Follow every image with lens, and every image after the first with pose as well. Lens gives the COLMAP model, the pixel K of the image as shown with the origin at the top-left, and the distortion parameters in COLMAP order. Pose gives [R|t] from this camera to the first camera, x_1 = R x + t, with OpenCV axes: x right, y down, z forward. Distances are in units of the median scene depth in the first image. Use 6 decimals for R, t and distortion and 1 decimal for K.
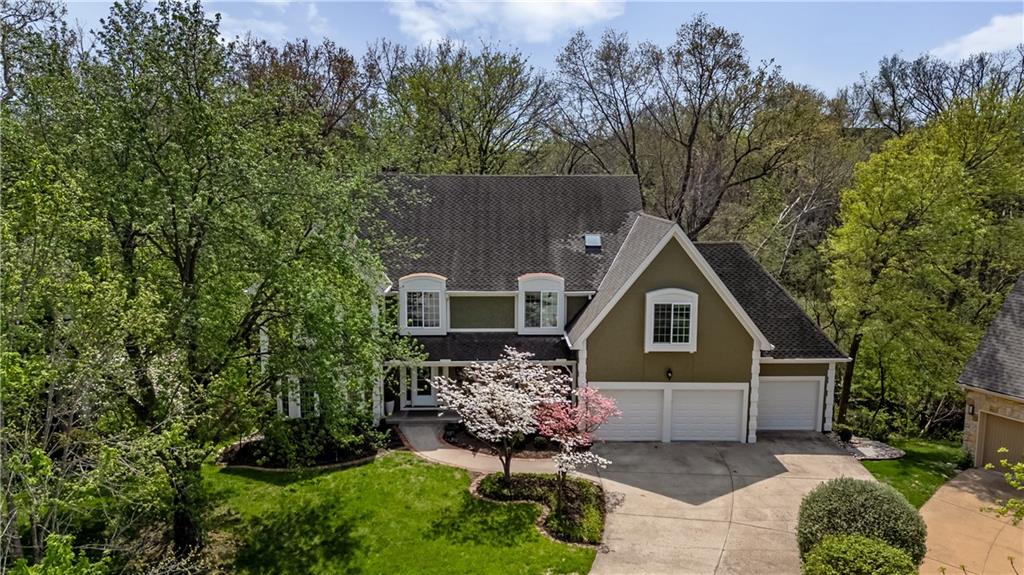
lens RADIAL K [[774.0, 0, 512.0], [0, 774.0, 287.5], [0, 0, 1]] dist [-0.010980, -0.007891]
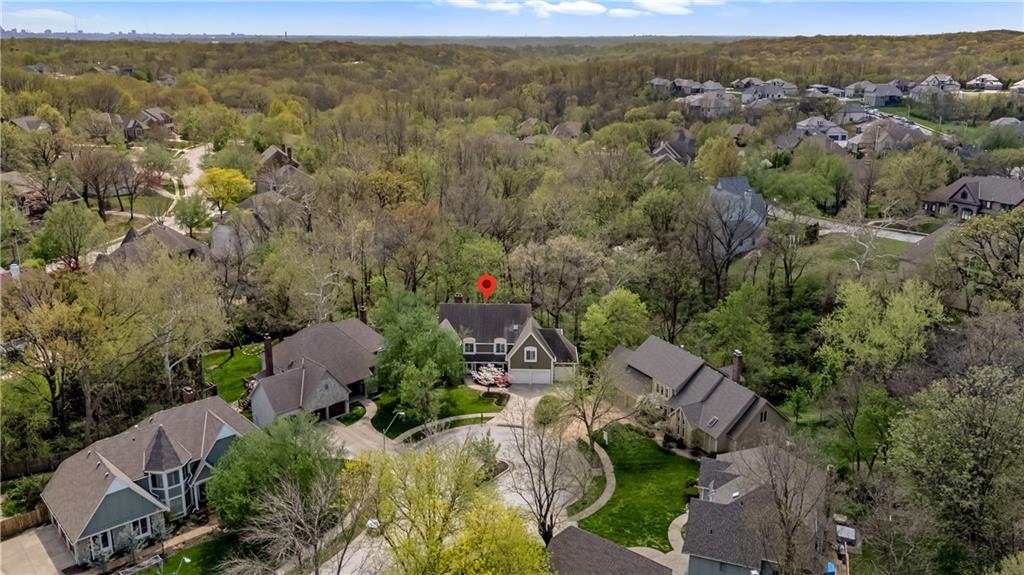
lens RADIAL K [[774.0, 0, 512.0], [0, 774.0, 287.5], [0, 0, 1]] dist [-0.010980, -0.007891]
pose [[0.998517, 0.010098, -0.053492, 0.318955], [-0.002906, 0.991130, 0.132862, -0.833046], [0.054359, -0.132509, 0.989690, -2.930028]]
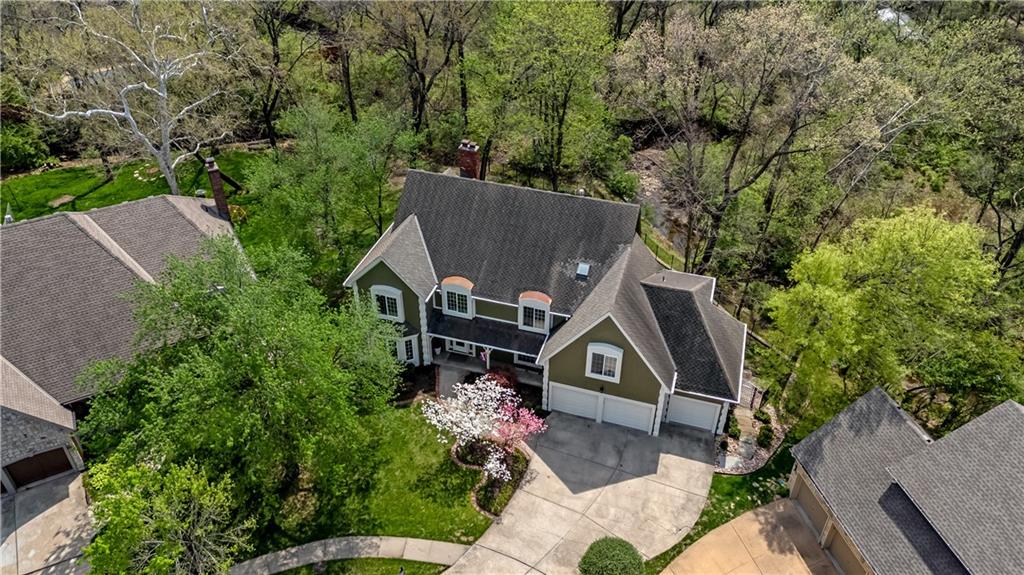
lens RADIAL K [[774.0, 0, 512.0], [0, 774.0, 287.5], [0, 0, 1]] dist [-0.010980, -0.007891]
pose [[0.951261, 0.189206, -0.243525, 0.367404], [-0.055618, 0.881979, 0.467995, -0.751869], [0.303331, -0.431641, 0.849515, -0.227642]]
